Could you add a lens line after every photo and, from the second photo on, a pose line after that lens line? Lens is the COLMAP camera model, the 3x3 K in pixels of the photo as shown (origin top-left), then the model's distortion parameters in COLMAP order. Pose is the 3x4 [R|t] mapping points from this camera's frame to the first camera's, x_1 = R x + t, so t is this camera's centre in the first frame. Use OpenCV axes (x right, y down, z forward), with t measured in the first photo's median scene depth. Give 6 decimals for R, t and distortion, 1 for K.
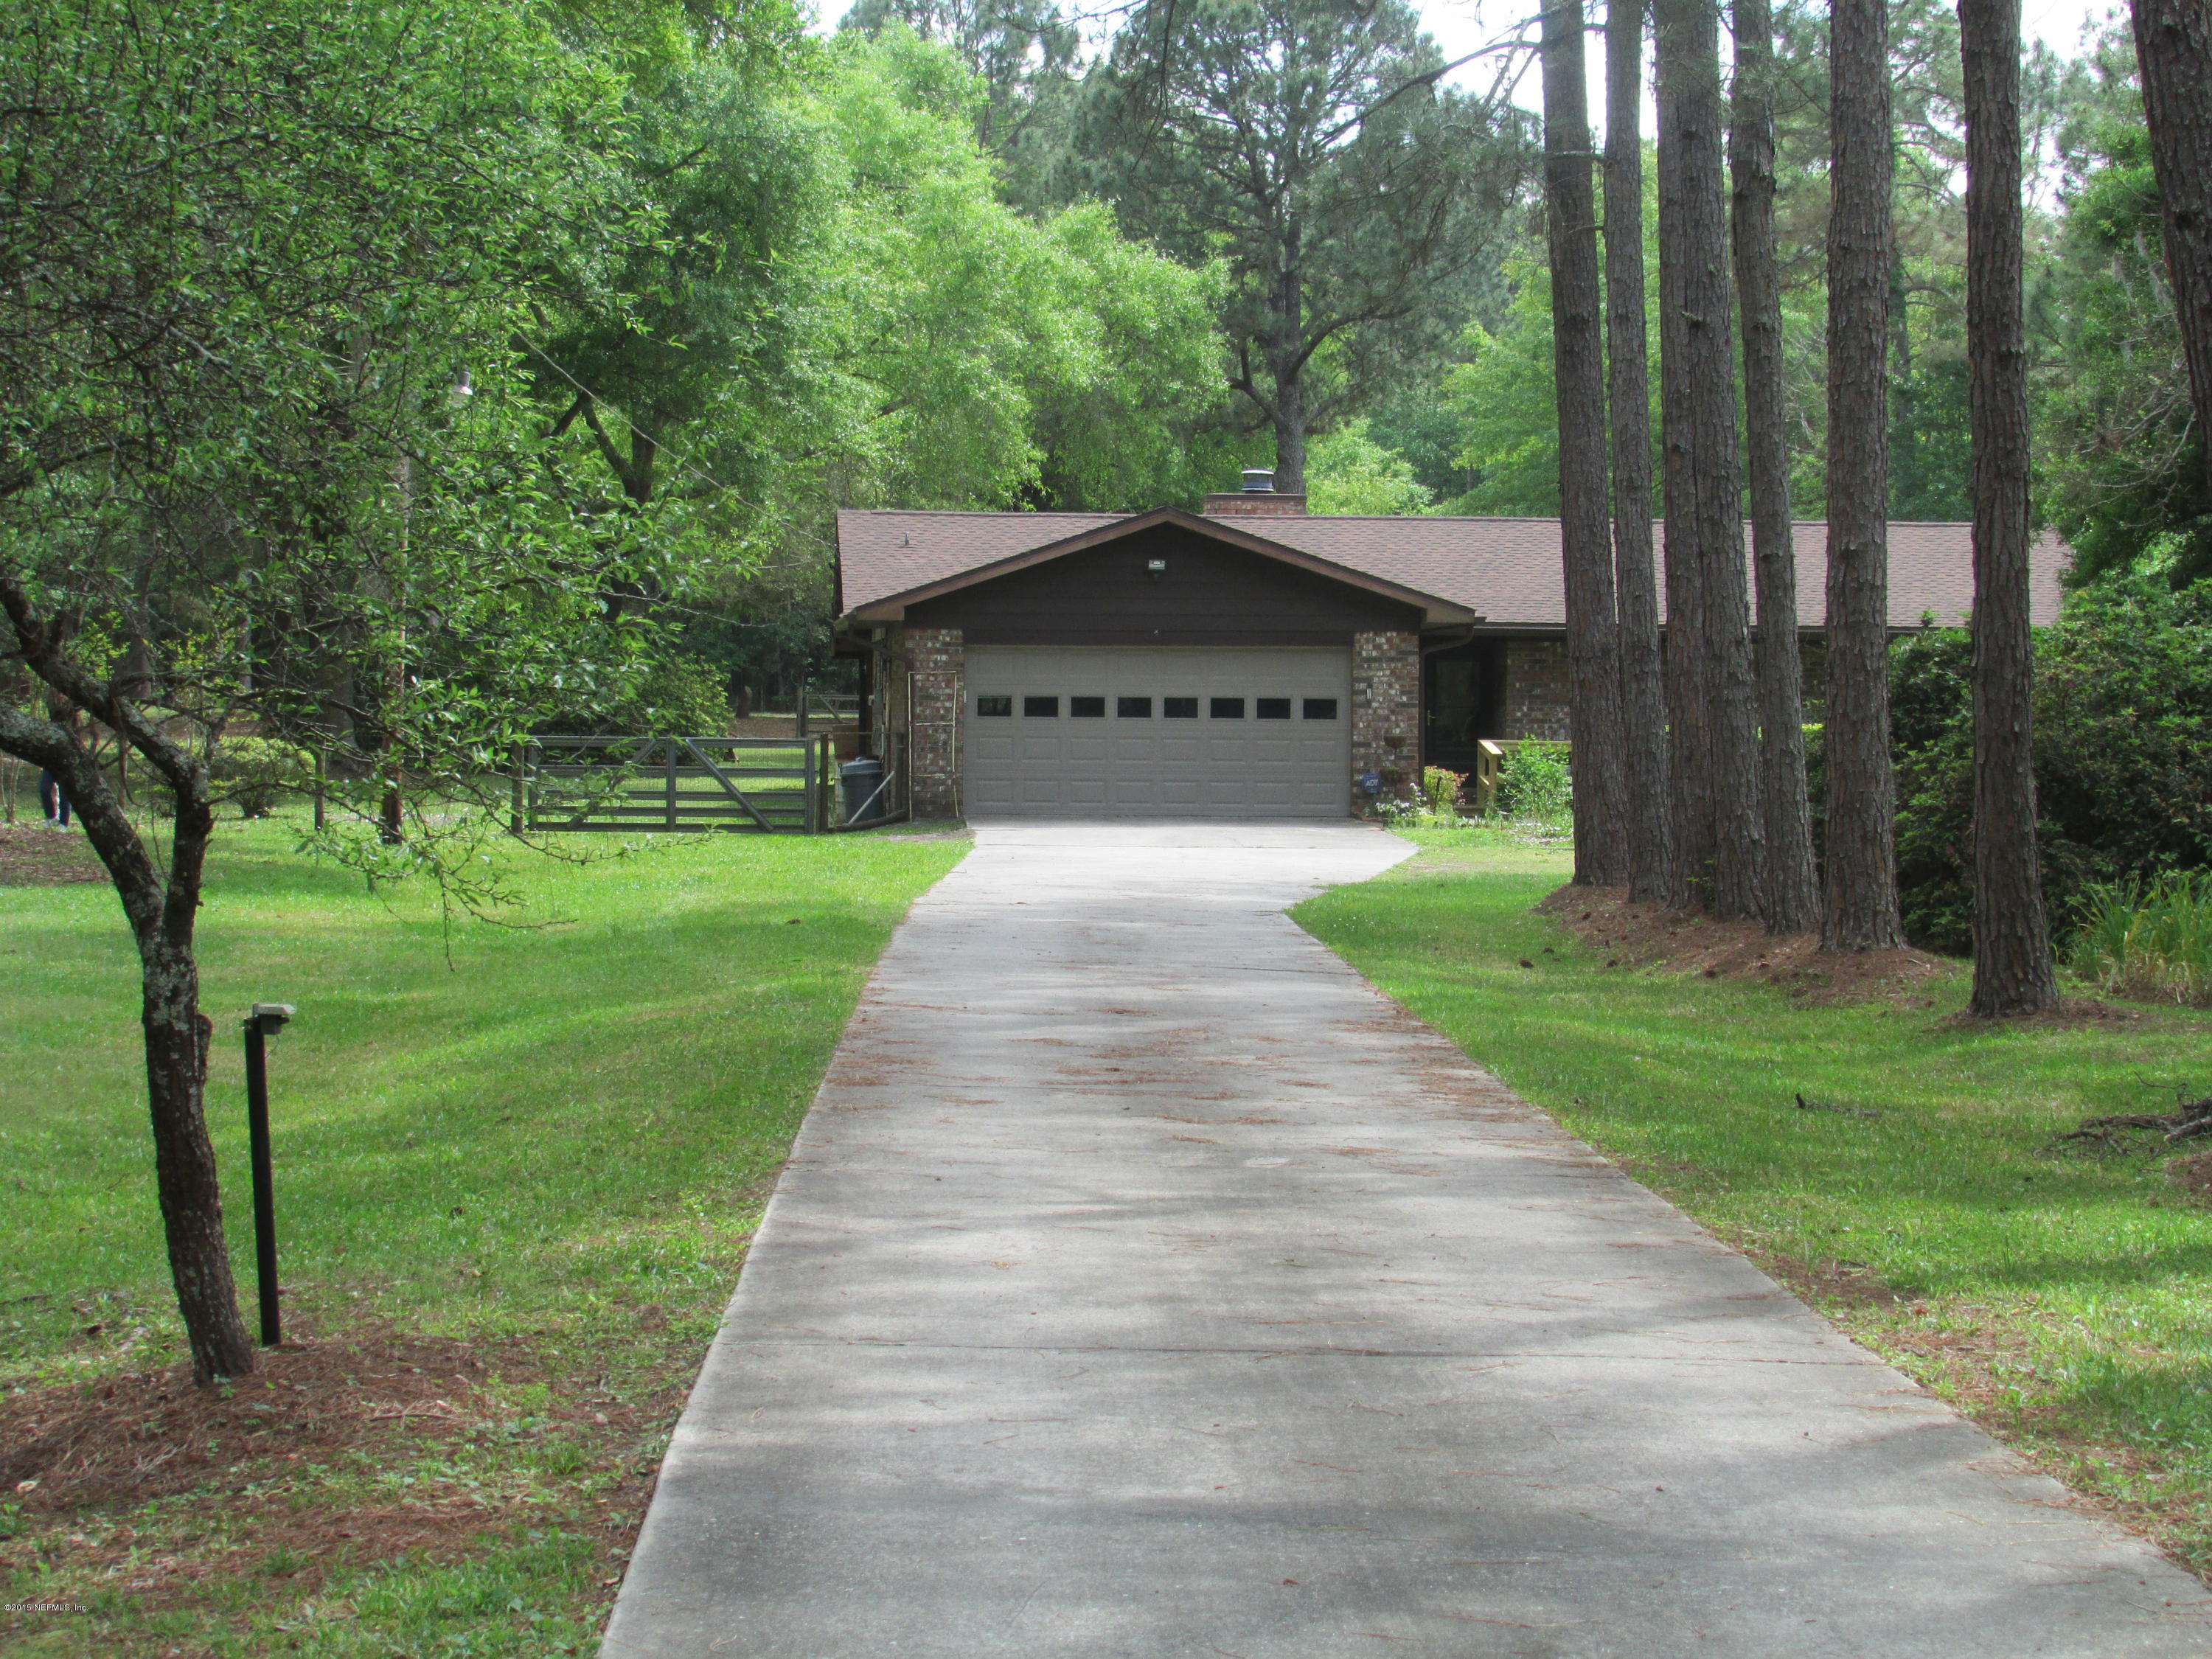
lens RADIAL K [[5123.7, 0, 1106.0], [0, 5123.7, 829.5], [0, 0, 1]] dist [-0.182724, 0.201415]
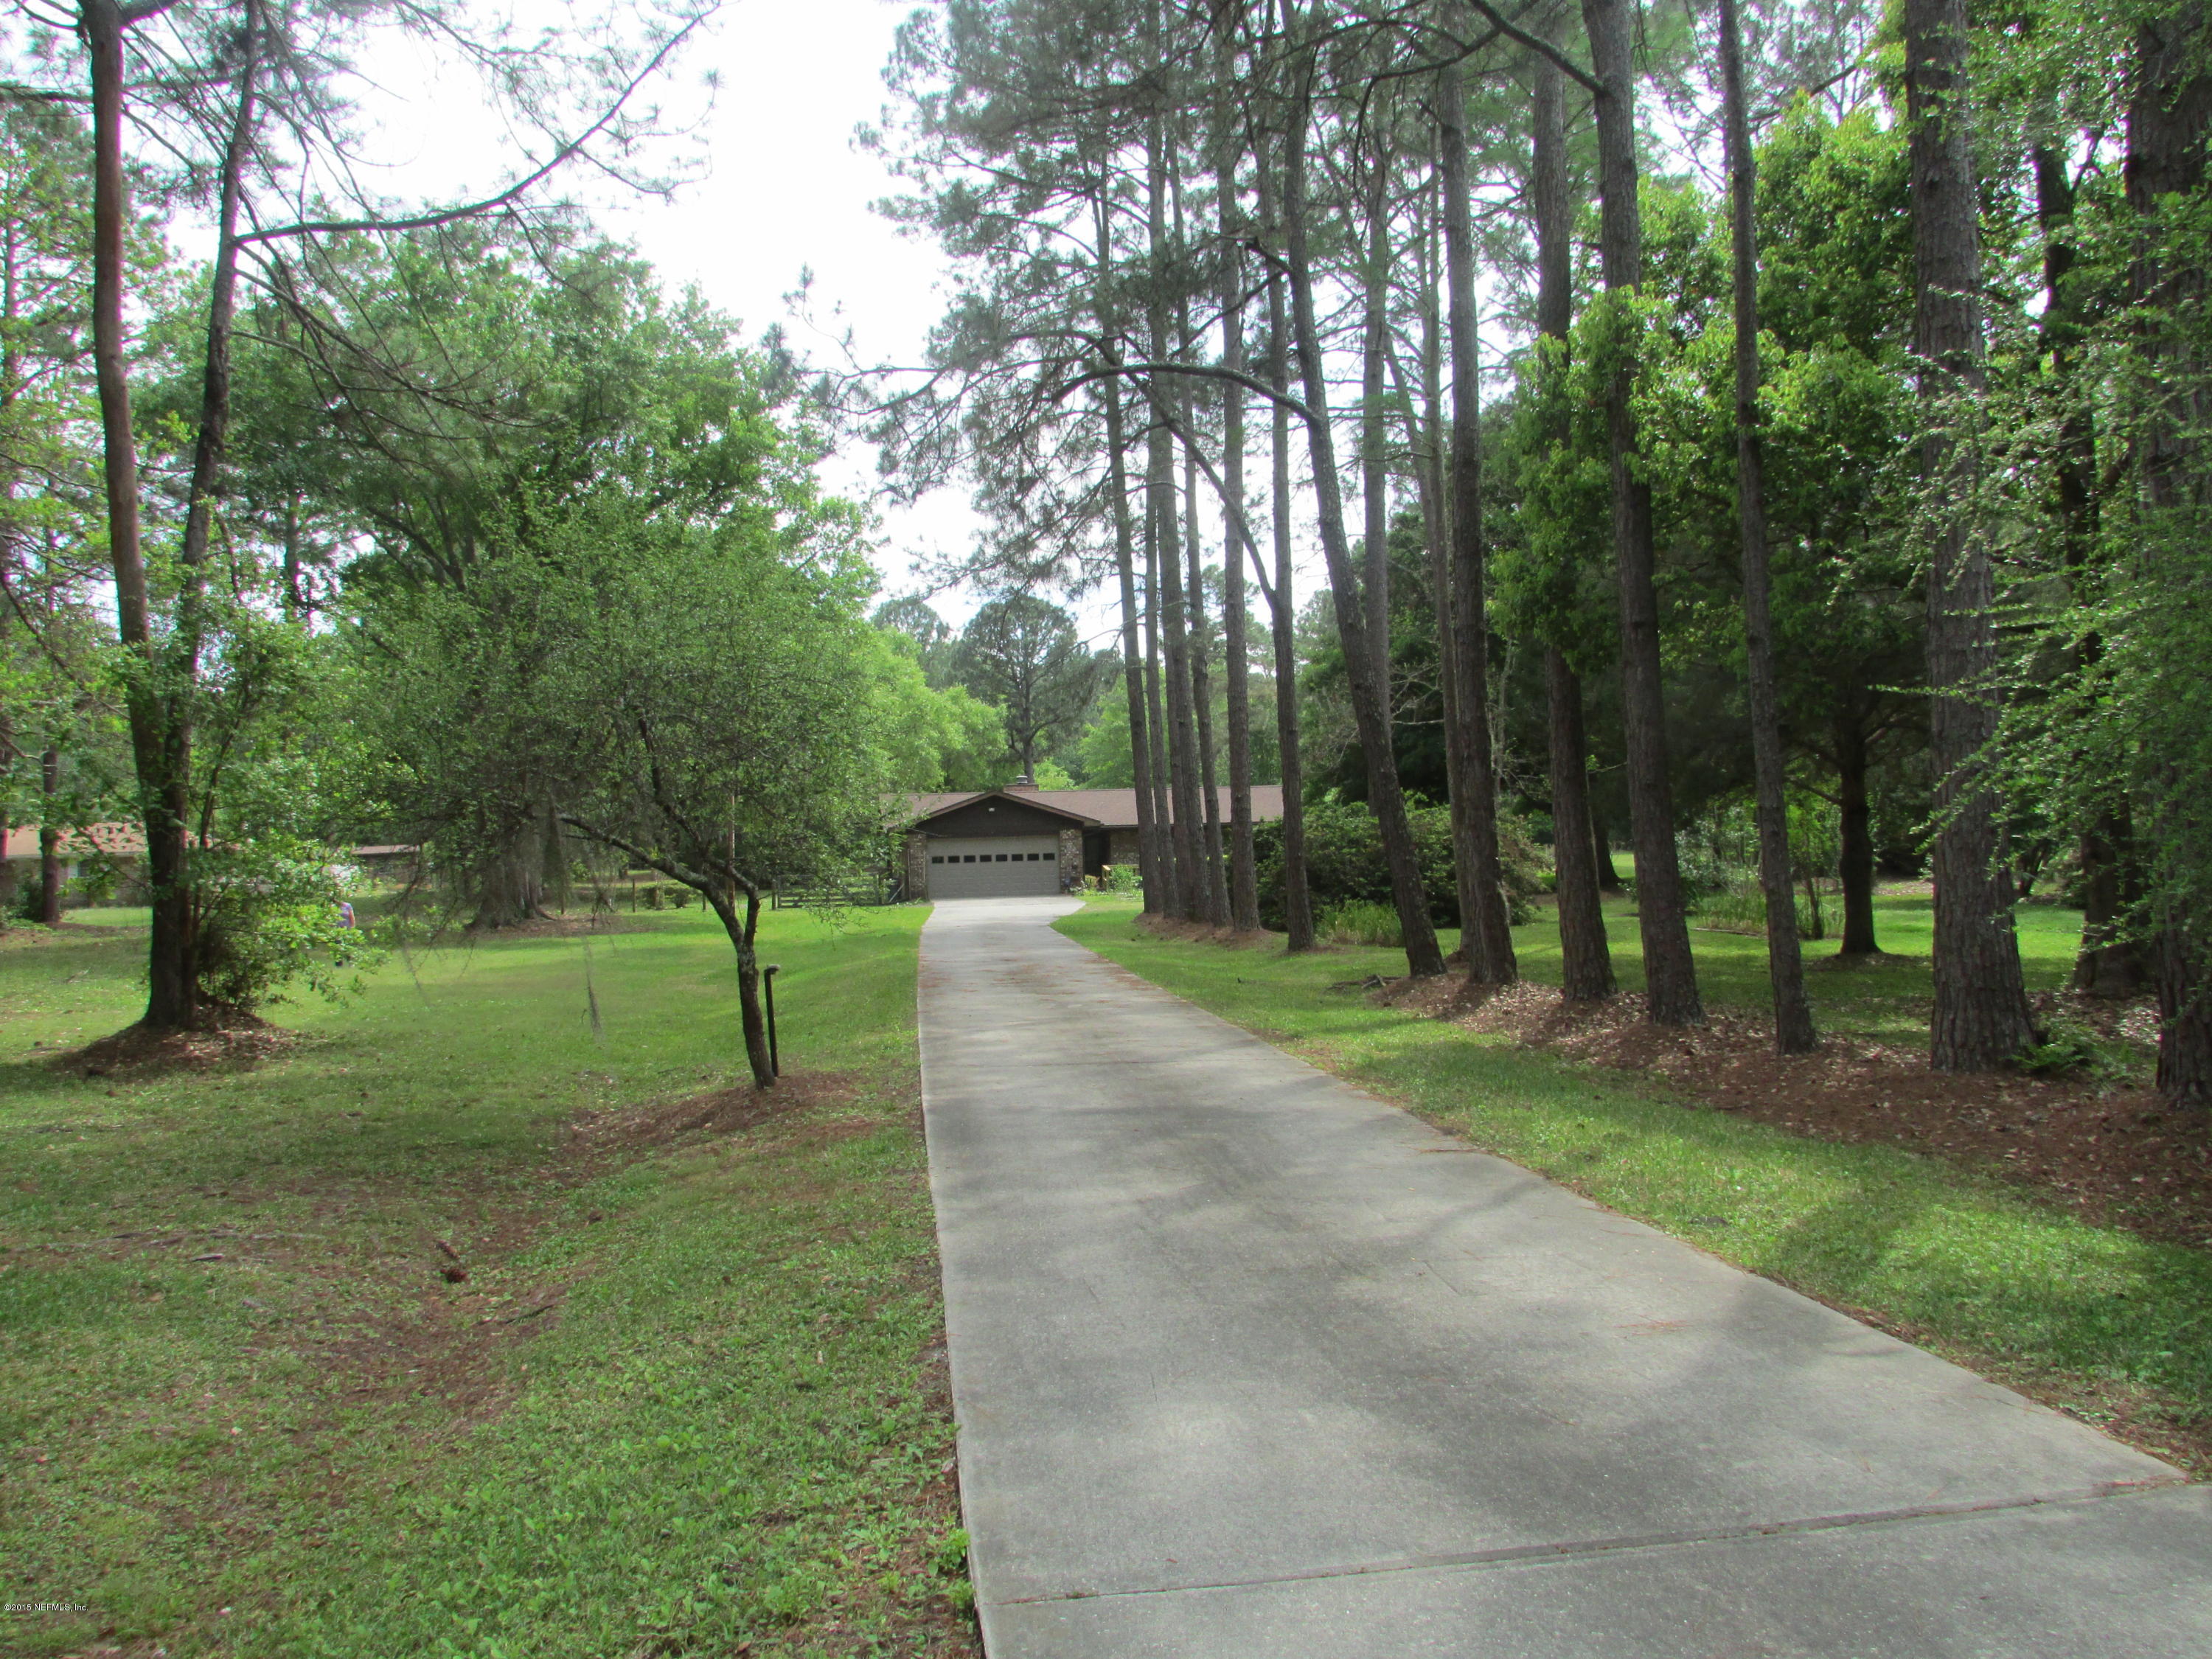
lens RADIAL K [[1781.0, 0, 1106.0], [0, 1781.0, 829.5], [0, 0, 1]] dist [-0.005670, -0.004493]
pose [[0.995701, -0.034568, 0.085928, -0.012950], [0.037908, 0.998576, -0.037548, 0.000380], [-0.084508, 0.040644, 0.995594, -0.018988]]
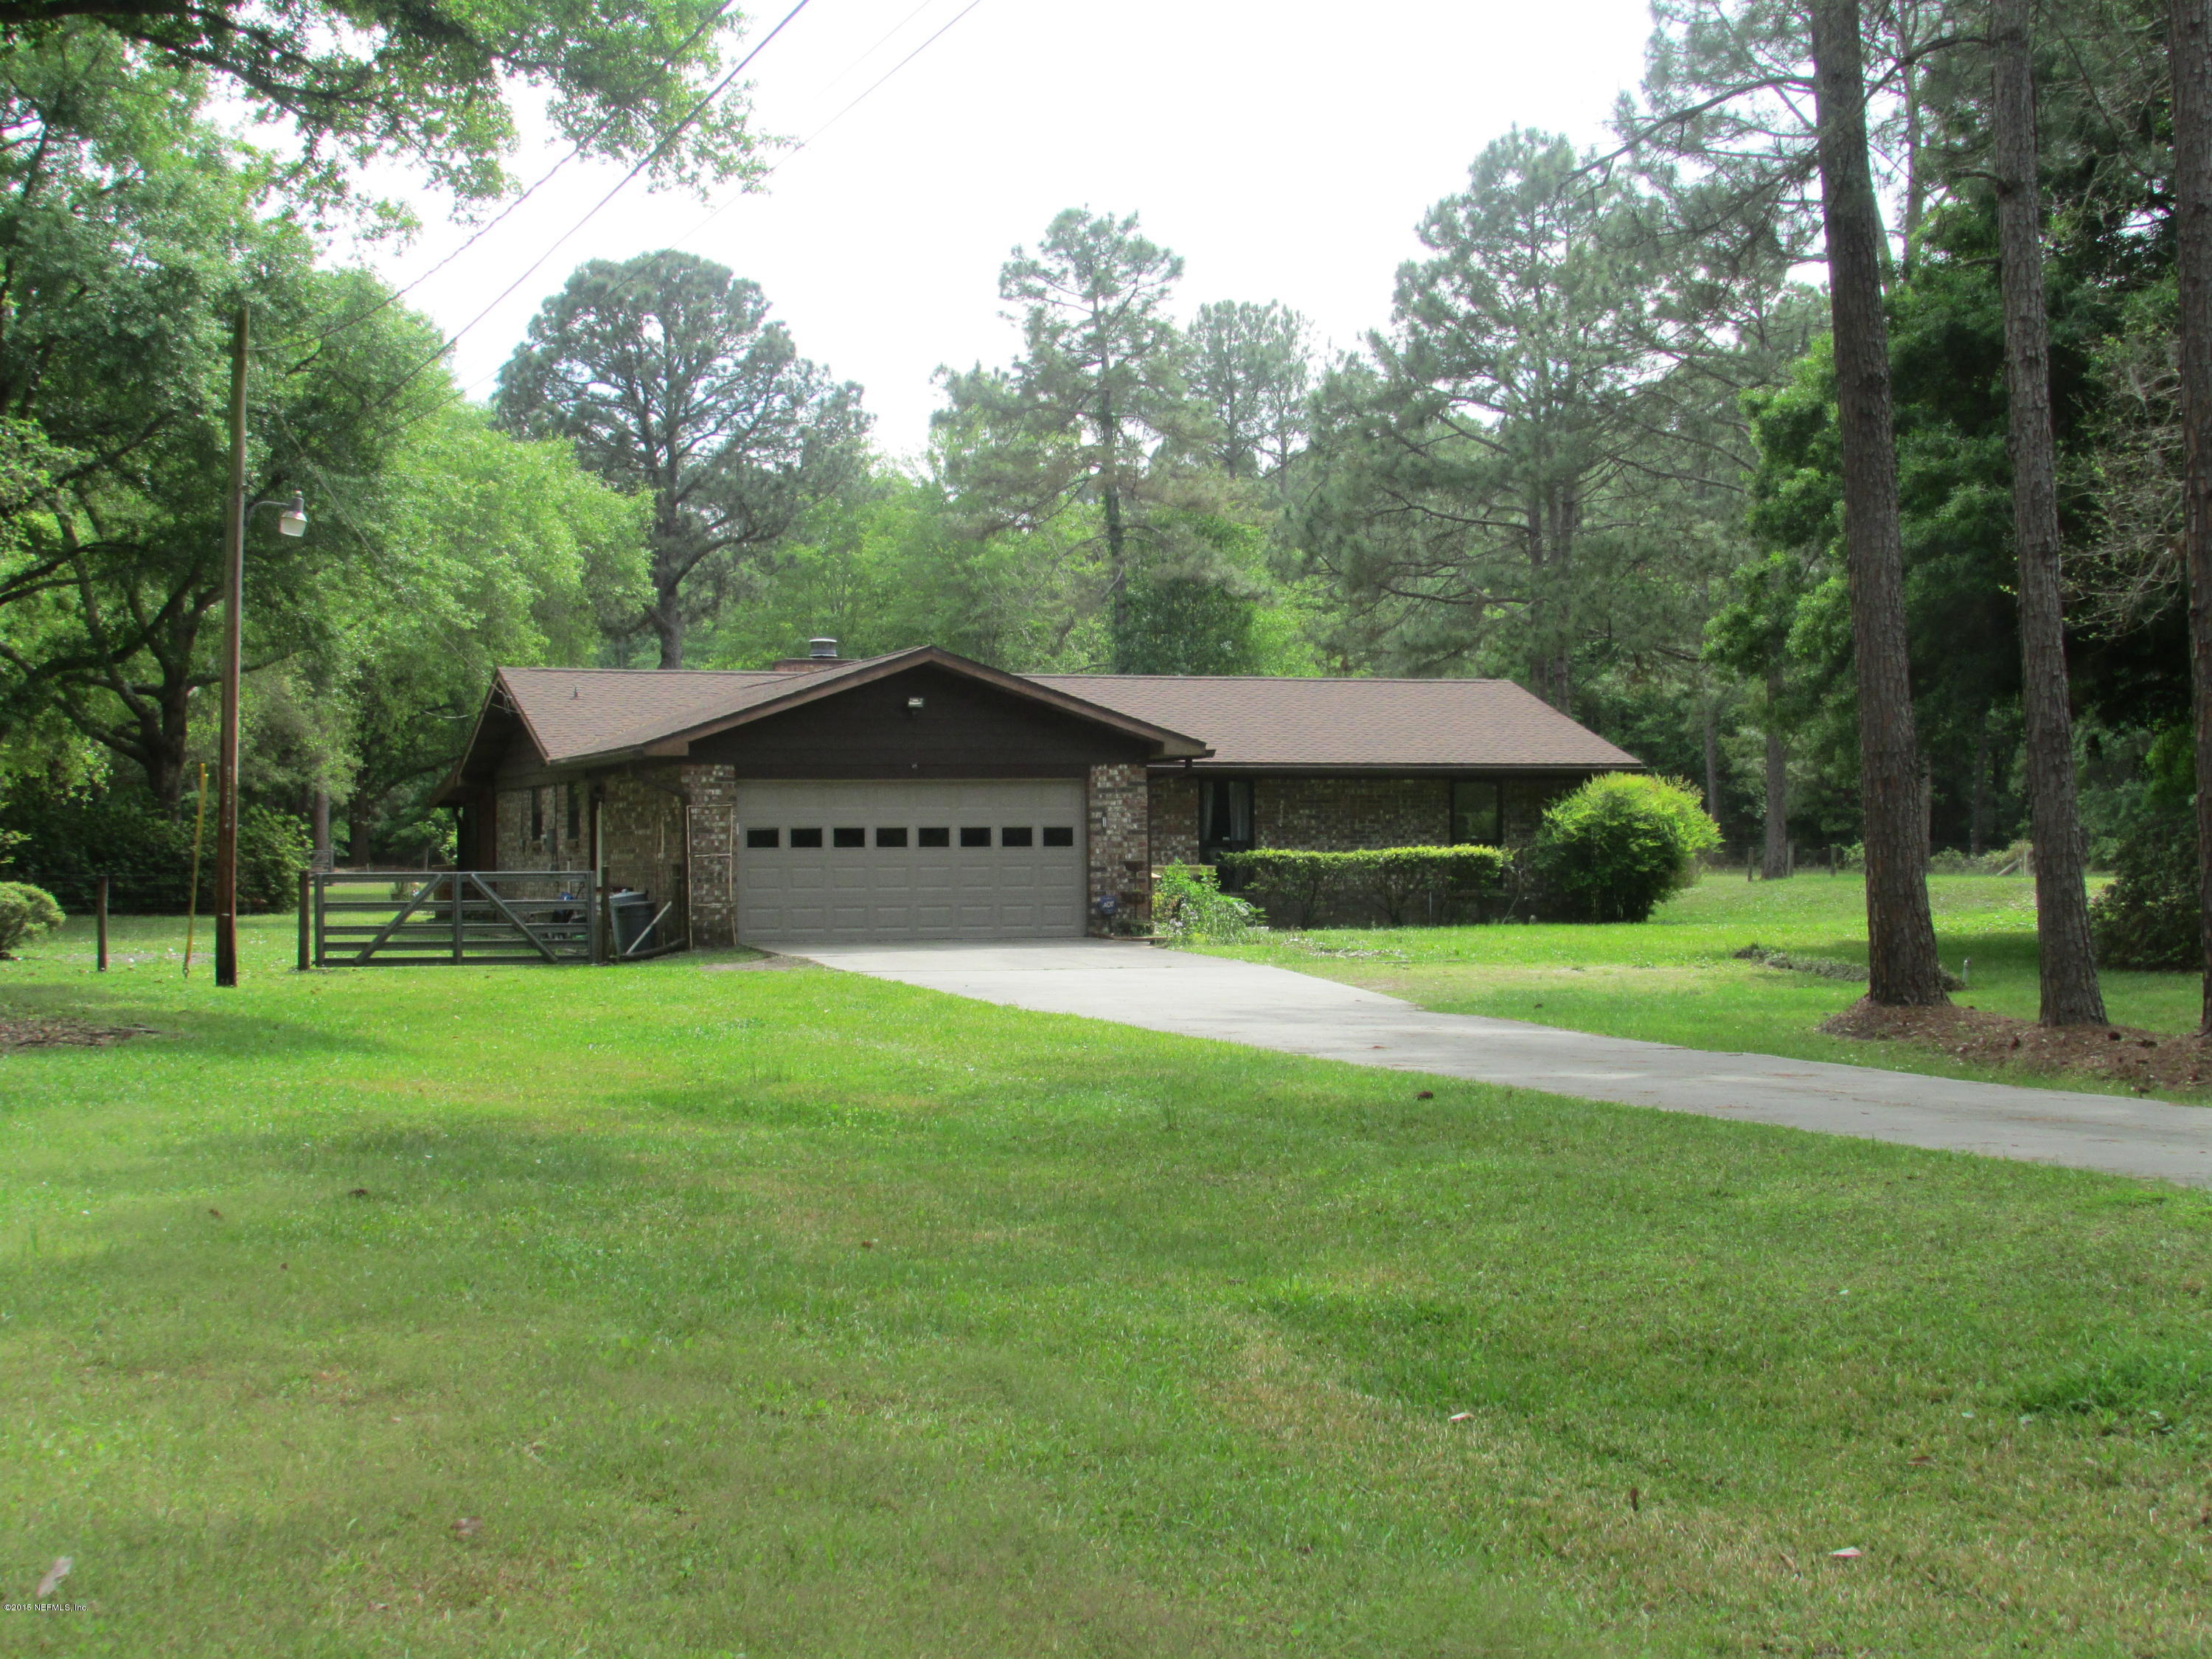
lens RADIAL K [[3345.6, 0, 1106.0], [0, 3345.6, 829.5], [0, 0, 1]] dist [-0.007025, -0.210140]
pose [[0.966139, -0.012456, 0.257721, -0.130952], [0.021280, 0.999278, -0.031477, -0.002795], [-0.257143, 0.035895, 0.965706, 0.323145]]
